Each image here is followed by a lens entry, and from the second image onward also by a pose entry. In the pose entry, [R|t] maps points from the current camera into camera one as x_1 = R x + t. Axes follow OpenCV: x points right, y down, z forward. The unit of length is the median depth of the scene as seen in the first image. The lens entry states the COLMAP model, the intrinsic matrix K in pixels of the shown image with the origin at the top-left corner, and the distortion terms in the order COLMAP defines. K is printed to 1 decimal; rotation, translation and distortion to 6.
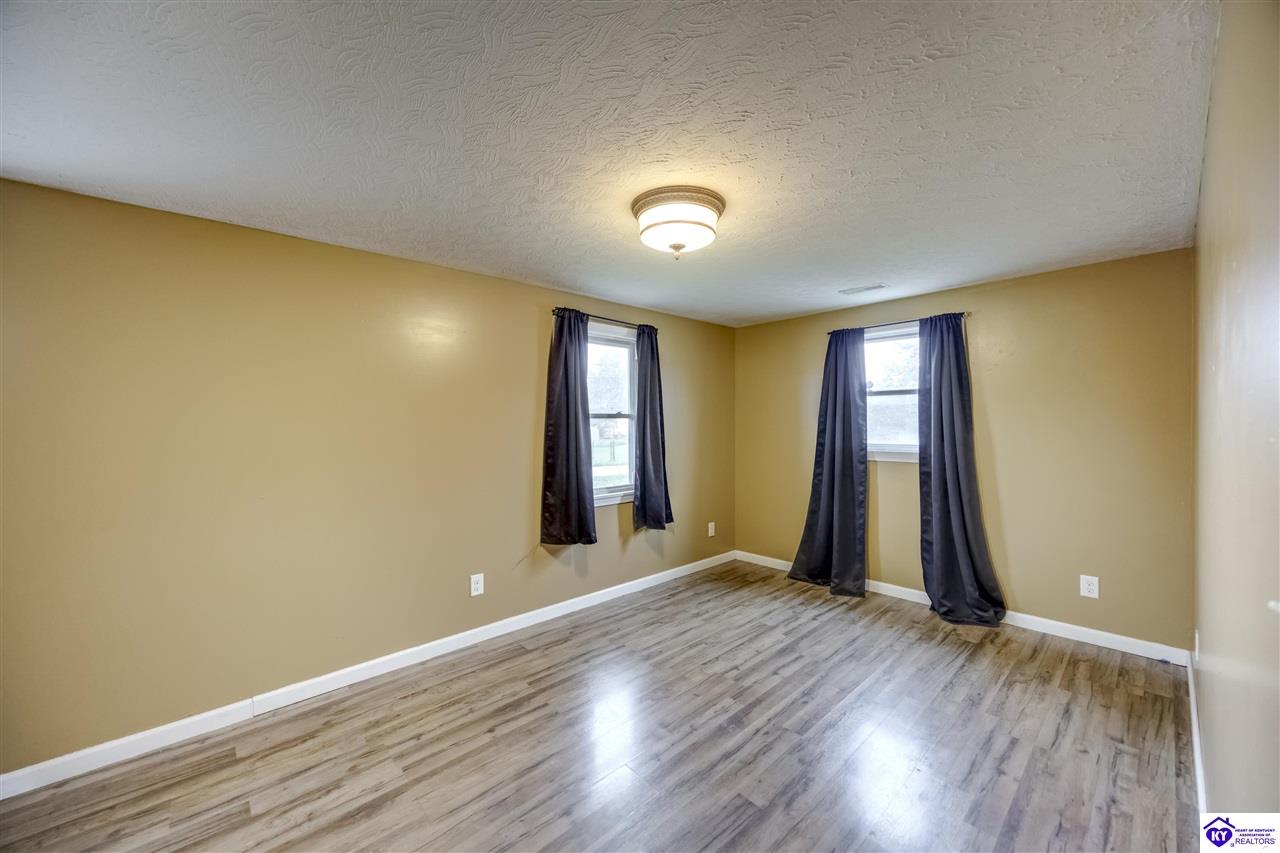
lens RADIAL K [[491.8, 0, 672.4], [0, 491.8, 426.5], [0, 0, 1]] dist [-0.002001, -0.000096]
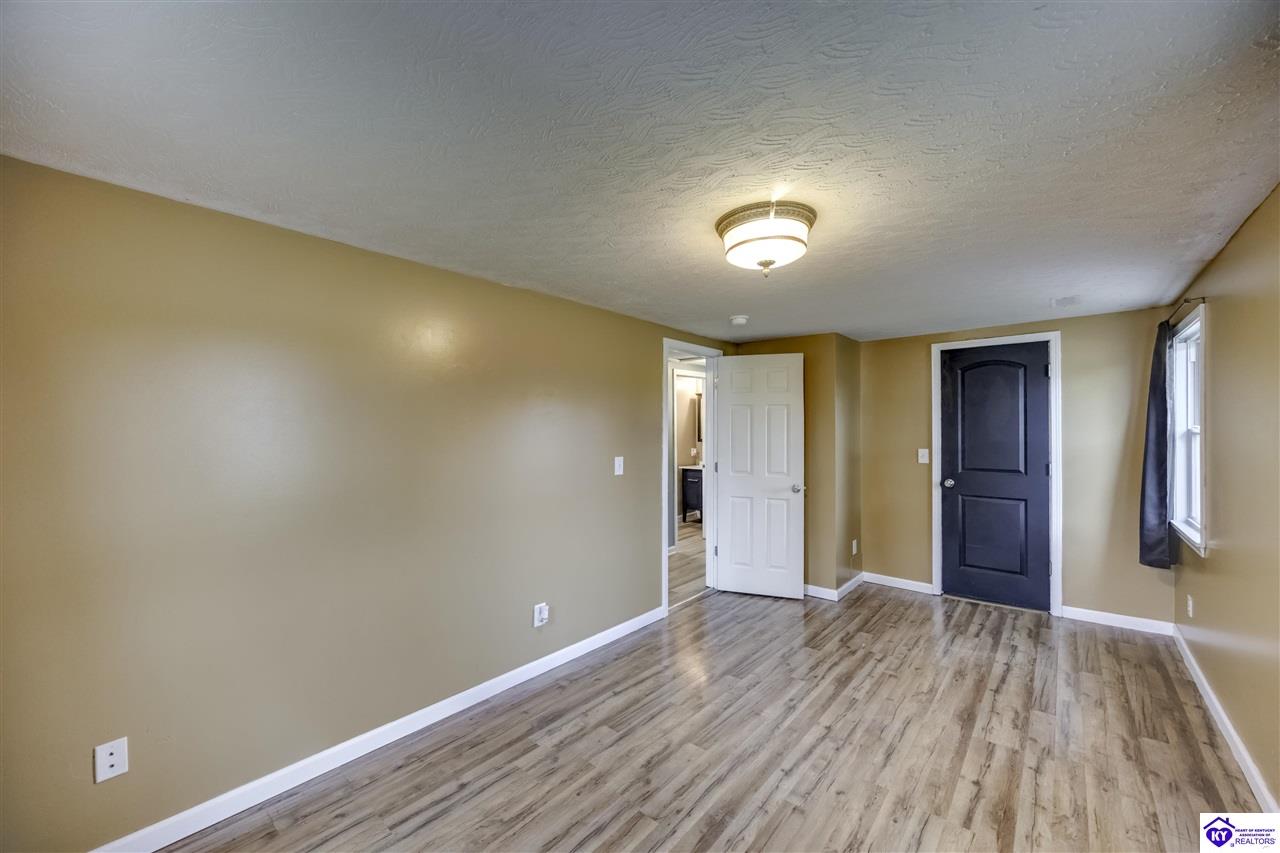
lens RADIAL K [[451.8, 0, 638.8], [0, 451.8, 430.2], [0, 0, 1]] dist [-0.000965, 0.000043]
pose [[-0.999491, 0.015626, -0.027801, 0.182752], [0.015161, 0.999743, 0.016865, -0.046099], [0.028057, 0.016435, -0.999471, 1.192134]]
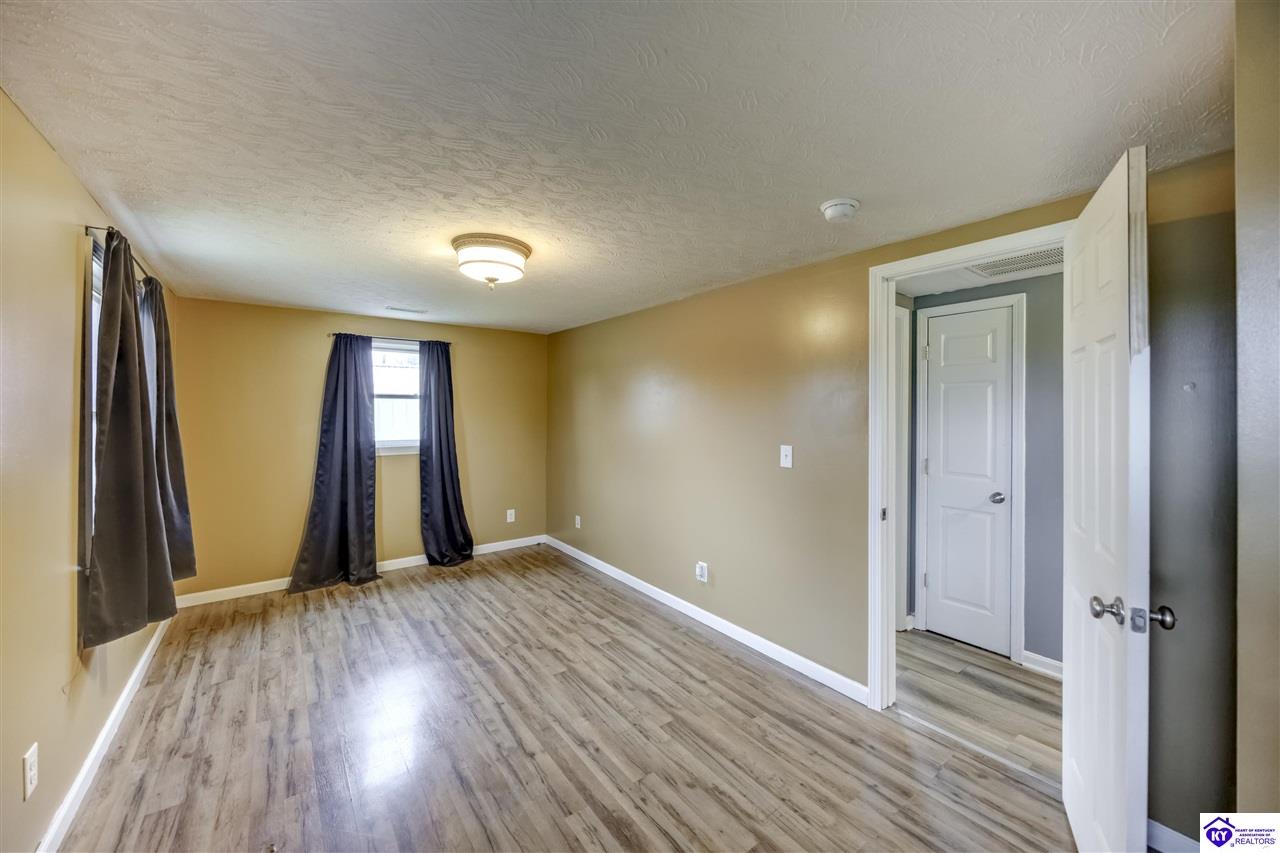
lens RADIAL K [[468.9, 0, 642.7], [0, 468.9, 413.6], [0, 0, 1]] dist [0.001351, 0.000104]
pose [[0.121880, 0.009610, 0.992498, -0.693772], [0.010715, 0.999882, -0.010997, -0.010314], [-0.992487, 0.011975, 0.121763, 0.311195]]
